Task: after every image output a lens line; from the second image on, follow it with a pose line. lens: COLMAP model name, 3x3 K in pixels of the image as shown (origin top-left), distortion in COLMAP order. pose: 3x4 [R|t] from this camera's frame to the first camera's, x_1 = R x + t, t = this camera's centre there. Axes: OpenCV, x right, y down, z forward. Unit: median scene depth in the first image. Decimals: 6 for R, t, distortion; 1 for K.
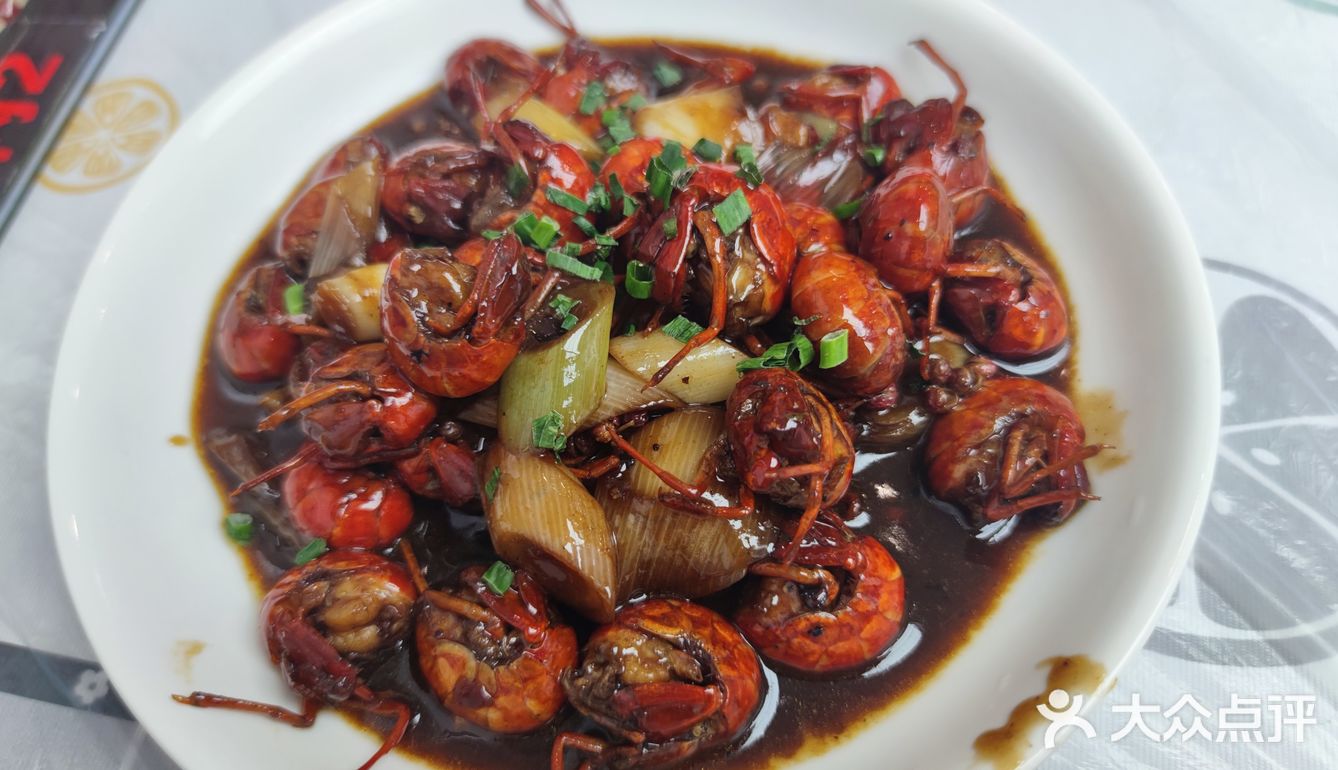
lens RADIAL K [[982.1, 0, 664.5], [0, 982.1, 394.7], [0, 0, 1]] dist [0.050834, -0.050807]
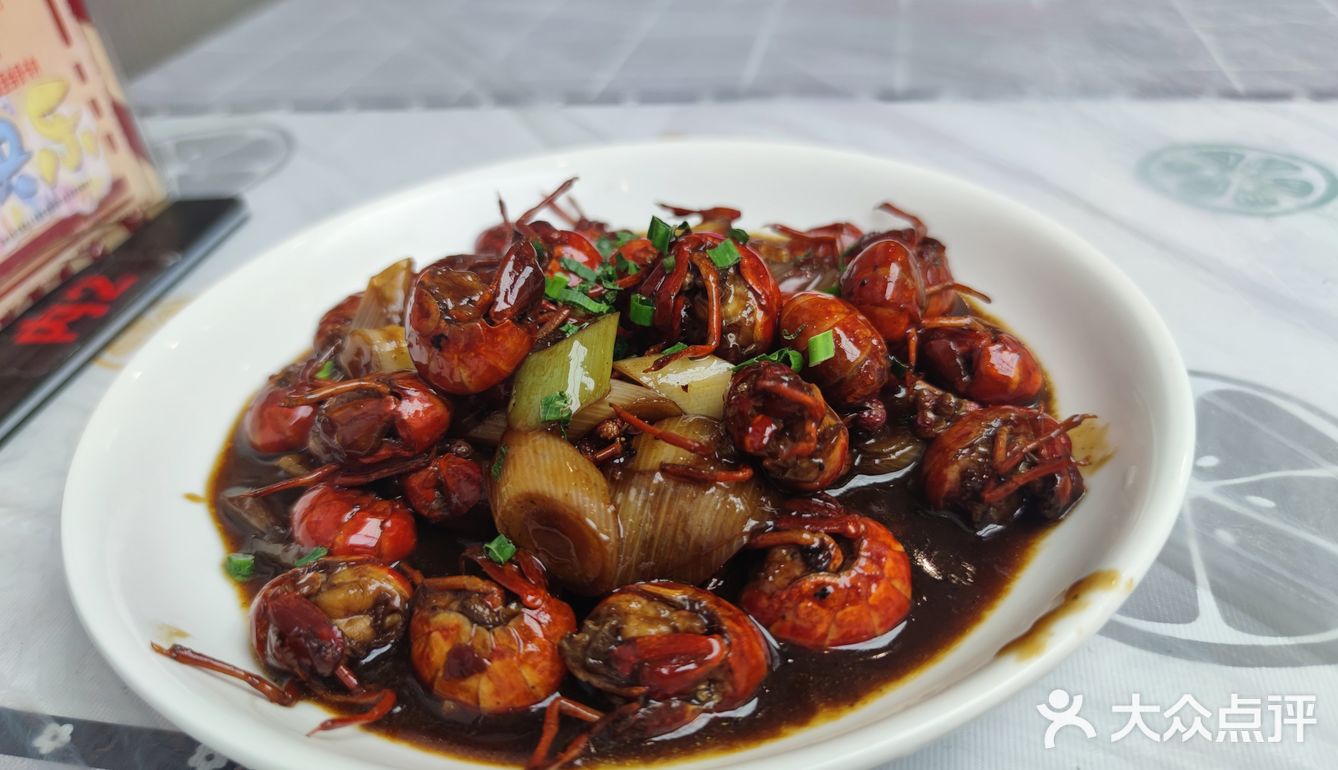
lens RADIAL K [[982.1, 0, 664.5], [0, 982.1, 394.7], [0, 0, 1]] dist [0.050834, -0.050807]
pose [[0.999935, -0.009934, -0.005536, 0.005216], [0.006839, 0.914220, -0.405160, 0.440399], [0.009086, 0.405096, 0.914229, 0.028242]]
